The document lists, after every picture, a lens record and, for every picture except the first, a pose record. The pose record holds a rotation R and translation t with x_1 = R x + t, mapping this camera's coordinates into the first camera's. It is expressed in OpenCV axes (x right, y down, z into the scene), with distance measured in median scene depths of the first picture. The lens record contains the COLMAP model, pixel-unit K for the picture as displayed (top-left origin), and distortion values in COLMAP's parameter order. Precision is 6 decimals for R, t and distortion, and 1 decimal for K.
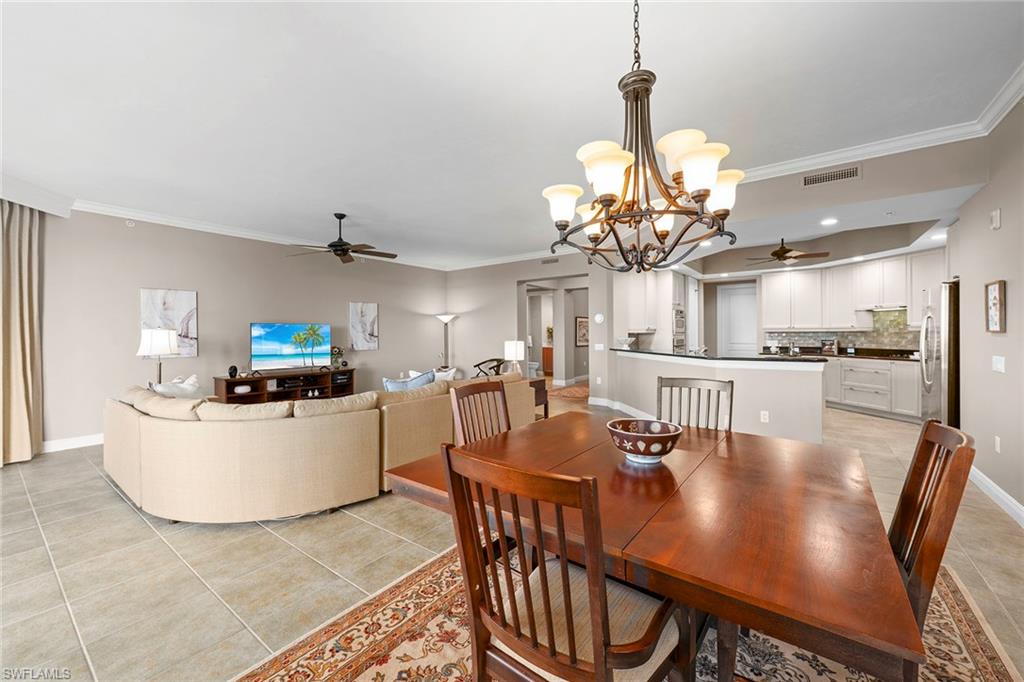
lens RADIAL K [[393.7, 0, 518.0], [0, 393.7, 337.2], [0, 0, 1]] dist [-0.006307, -0.000171]
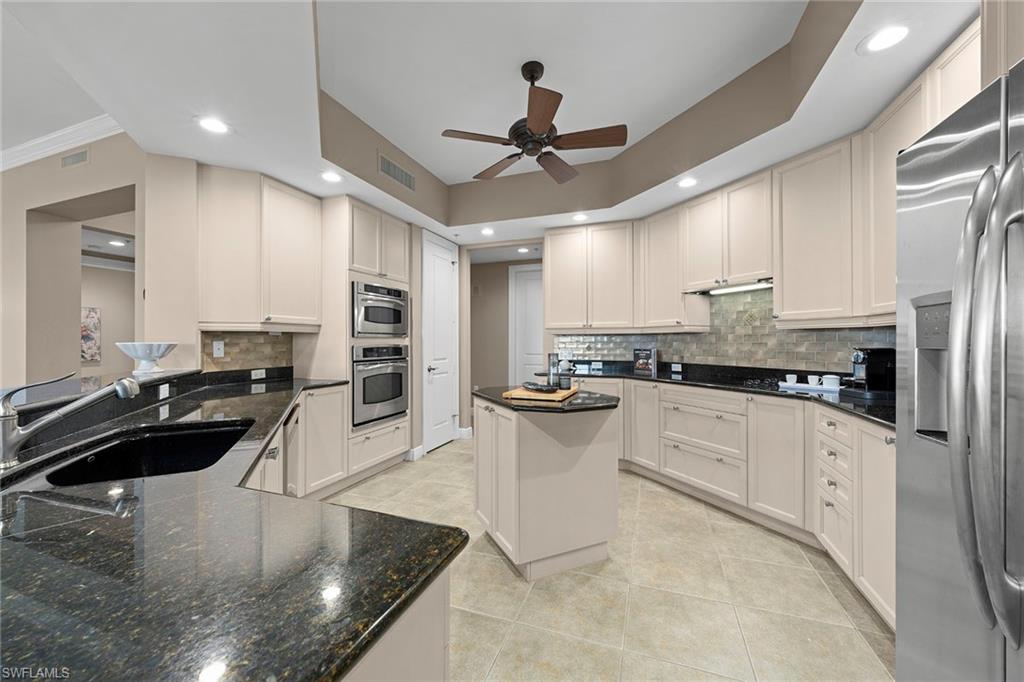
lens RADIAL K [[393.7, 0, 513.6], [0, 393.7, 340.7], [0, 0, 1]] dist [-0.006307, -0.000171]
pose [[0.957471, 0.006924, 0.288446, 0.486050], [-0.002853, 0.999890, -0.014531, 0.004575], [-0.288515, 0.013090, 0.957386, 0.554045]]
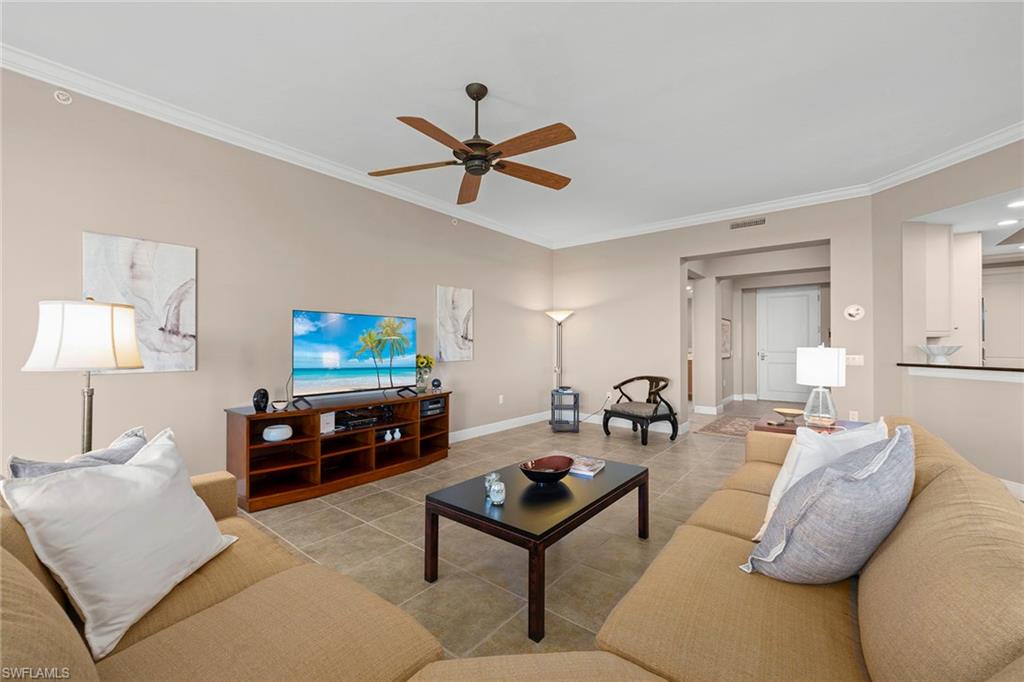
lens RADIAL K [[421.6, 0, 522.4], [0, 421.6, 342.6], [0, 0, 1]] dist [0.007574, -0.000194]
pose [[0.999173, 0.007951, -0.039876, -0.293547], [-0.008517, 0.999865, -0.014043, 0.013016], [0.039759, 0.014371, 0.999106, 0.369219]]
